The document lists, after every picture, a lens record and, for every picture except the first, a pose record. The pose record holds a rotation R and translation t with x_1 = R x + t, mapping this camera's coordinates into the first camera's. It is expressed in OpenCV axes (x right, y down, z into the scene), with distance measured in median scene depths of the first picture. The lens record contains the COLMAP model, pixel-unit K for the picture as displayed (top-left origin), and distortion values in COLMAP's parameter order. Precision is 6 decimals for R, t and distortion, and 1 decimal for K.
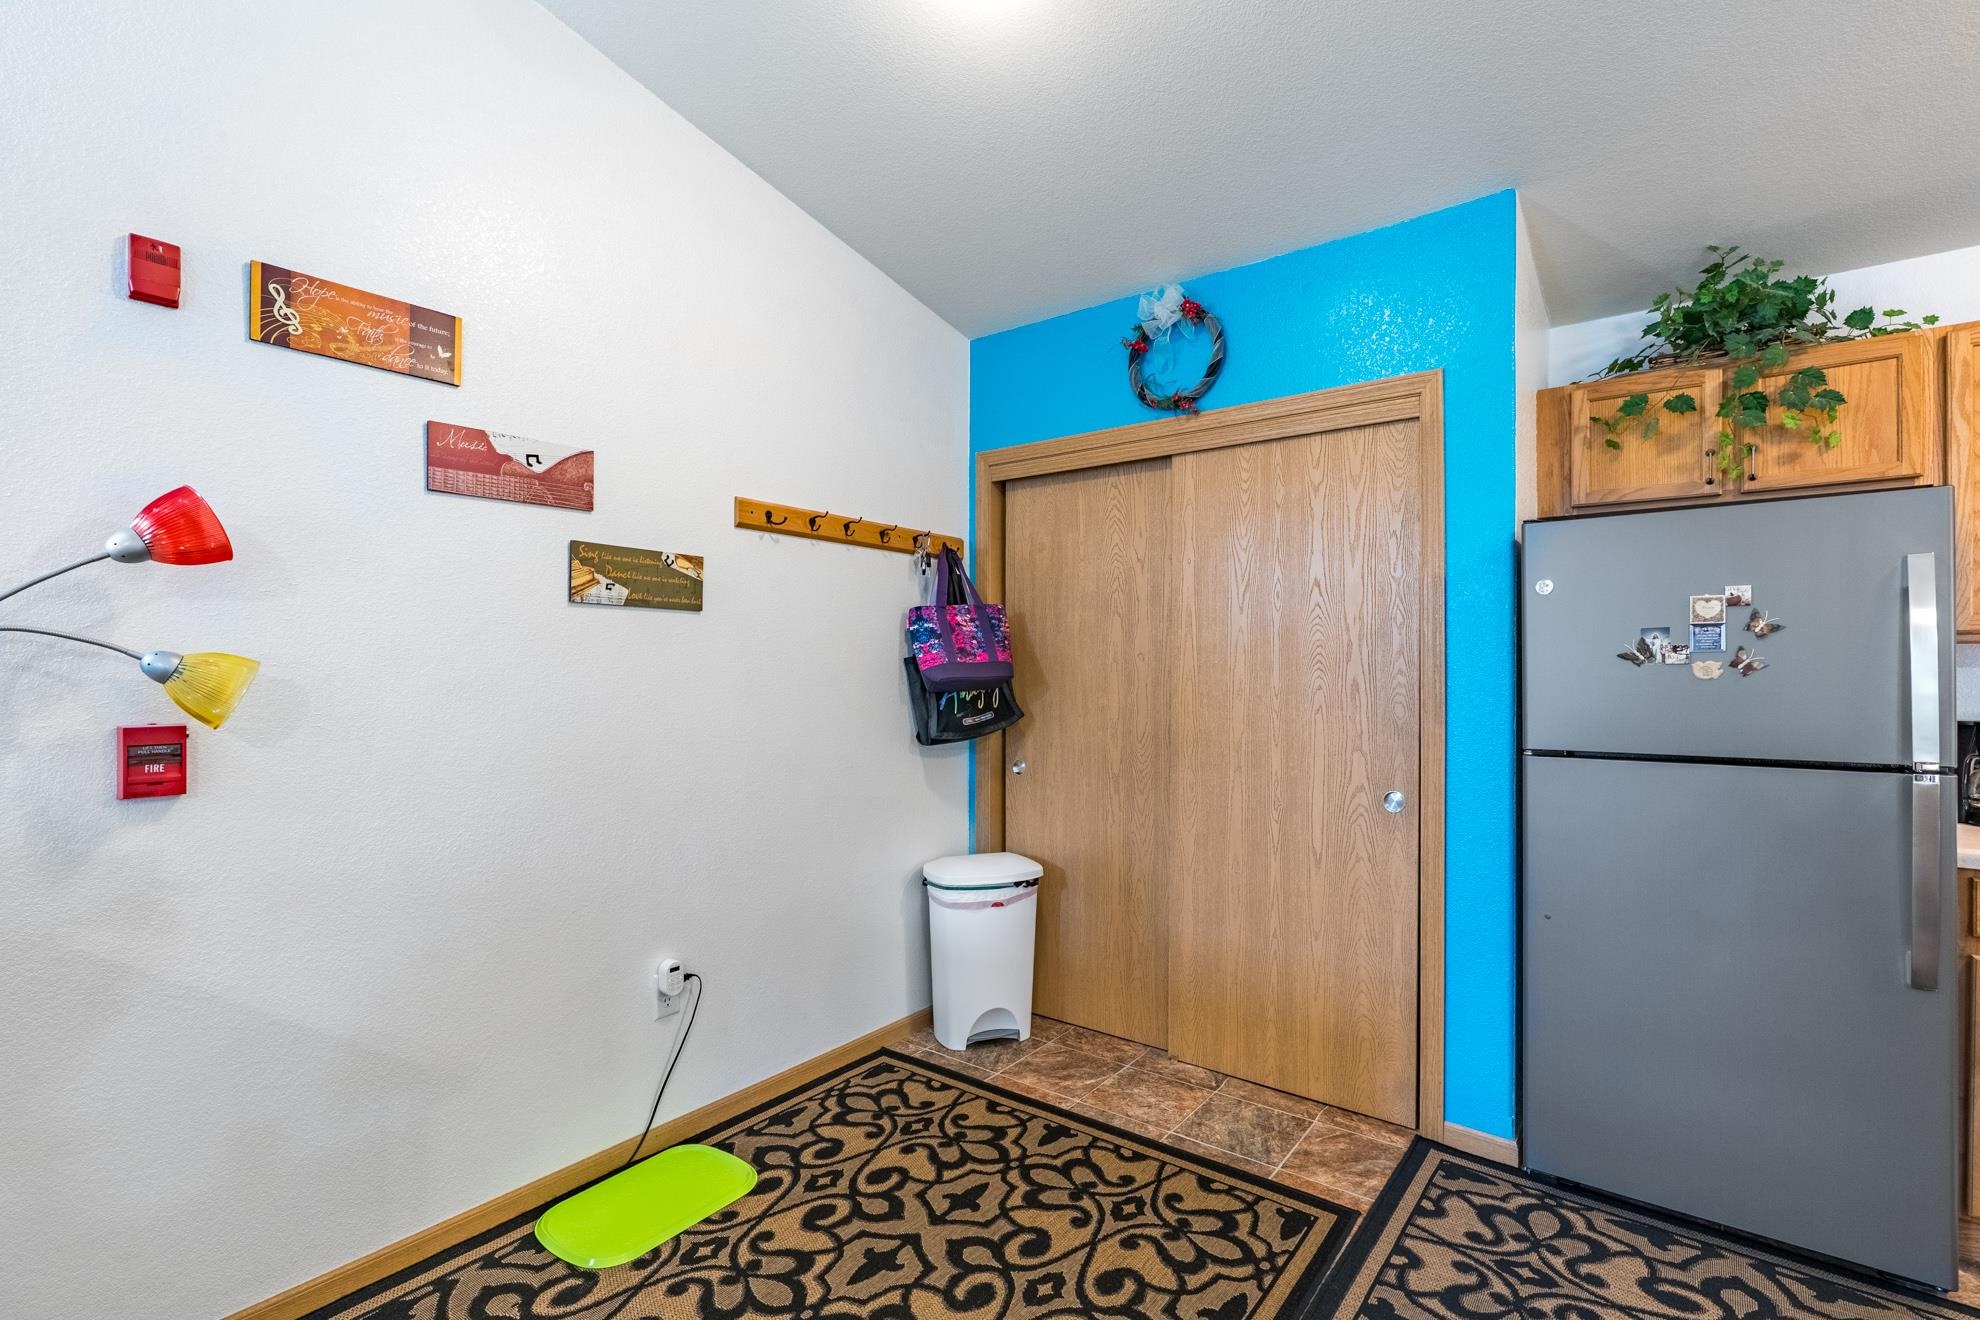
lens RADIAL K [[925.2, 0, 997.1], [0, 925.2, 670.4], [0, 0, 1]] dist [-0.002409, 0.000204]
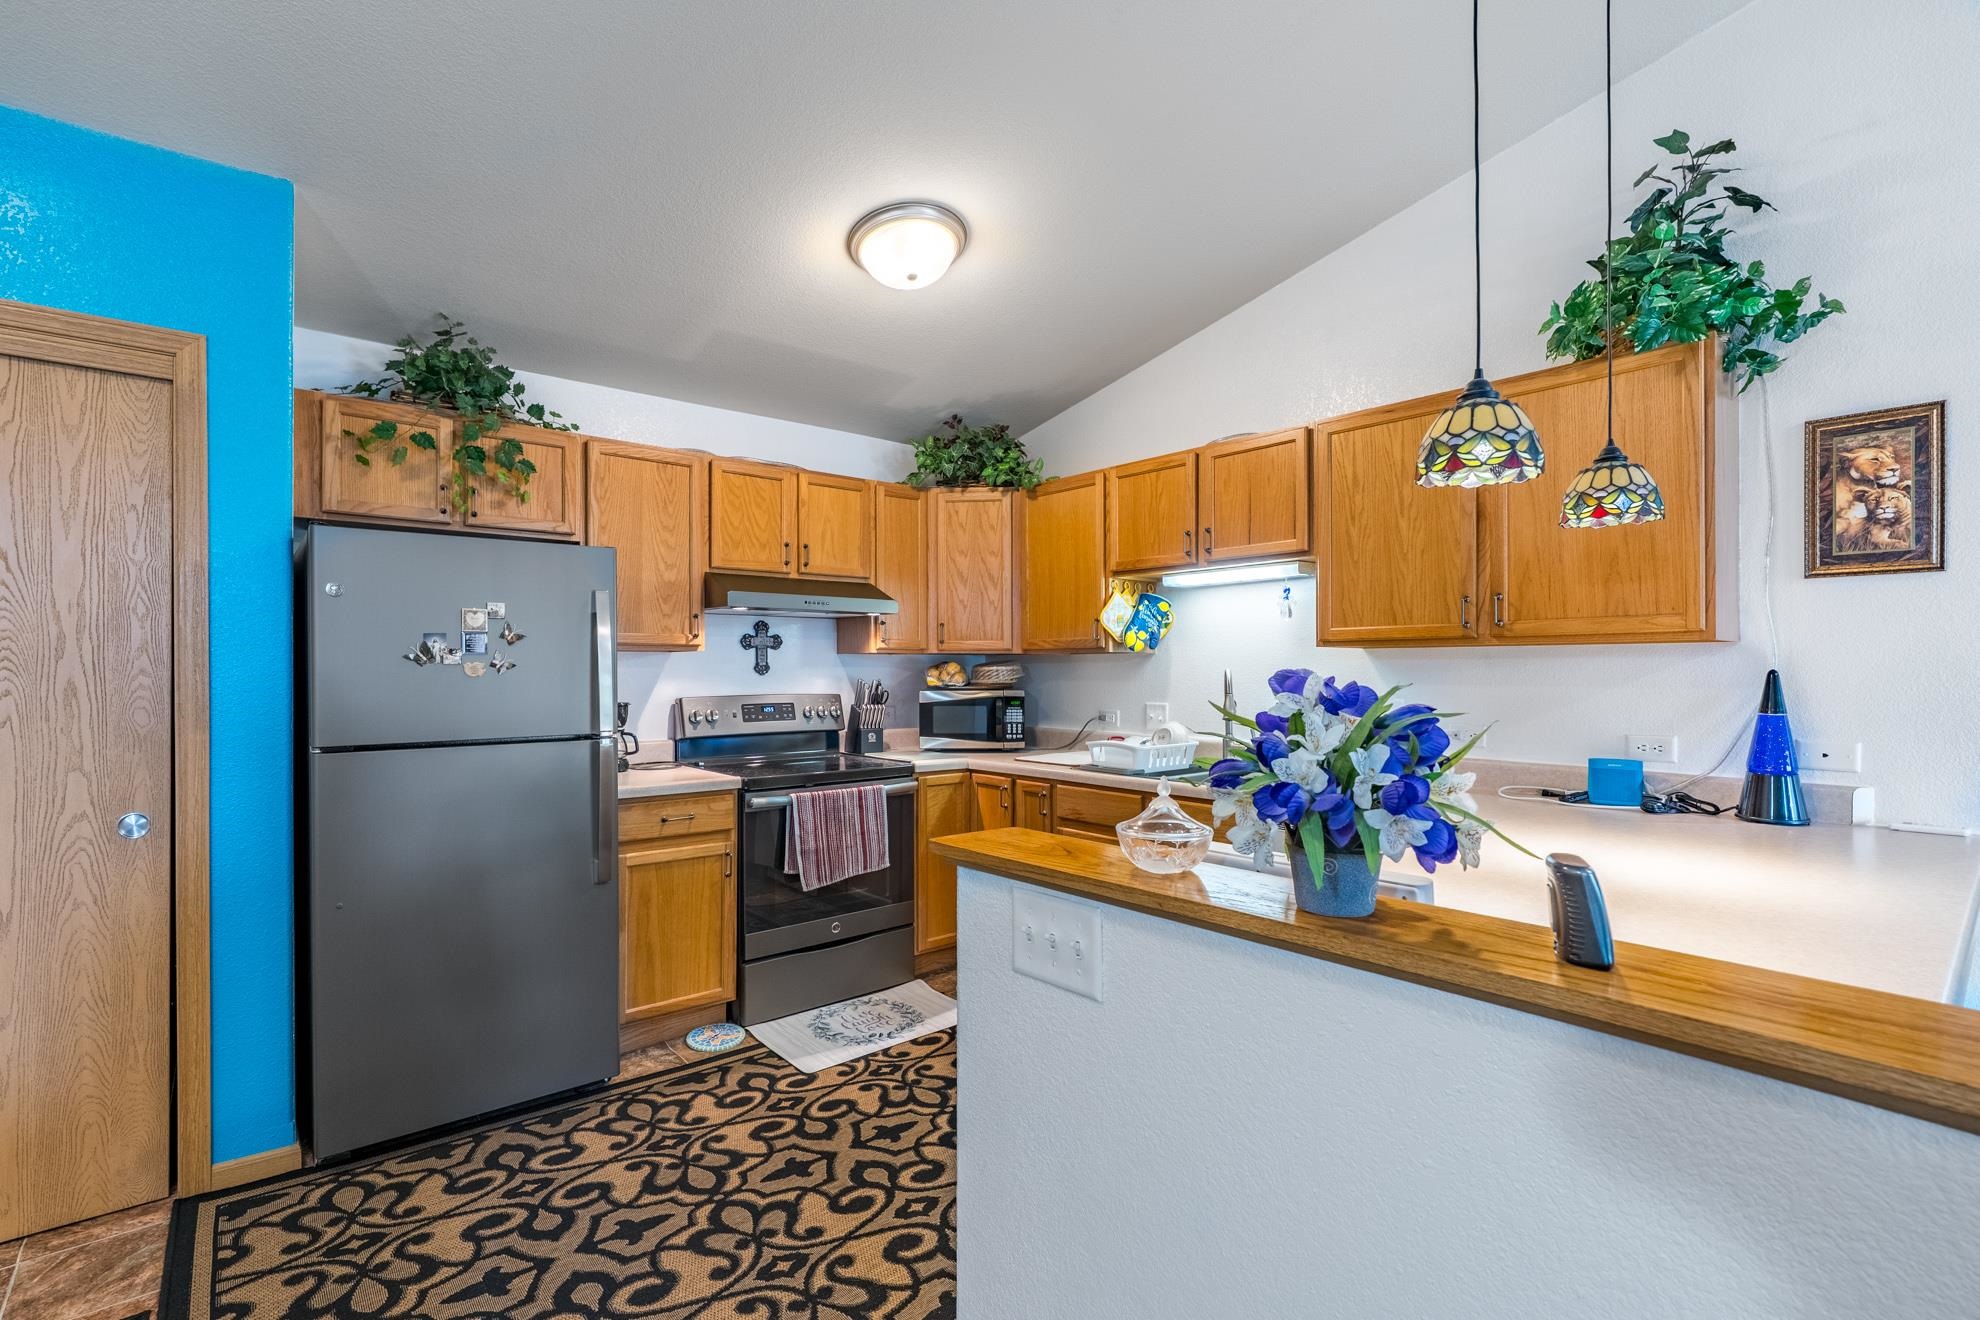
lens RADIAL K [[925.2, 0, 997.1], [0, 925.2, 670.4], [0, 0, 1]] dist [-0.002409, 0.000204]
pose [[0.187314, -0.003041, 0.982295, -0.277817], [0.001171, 0.999995, 0.002873, -0.001407], [-0.982299, 0.000612, 0.187317, 0.075624]]
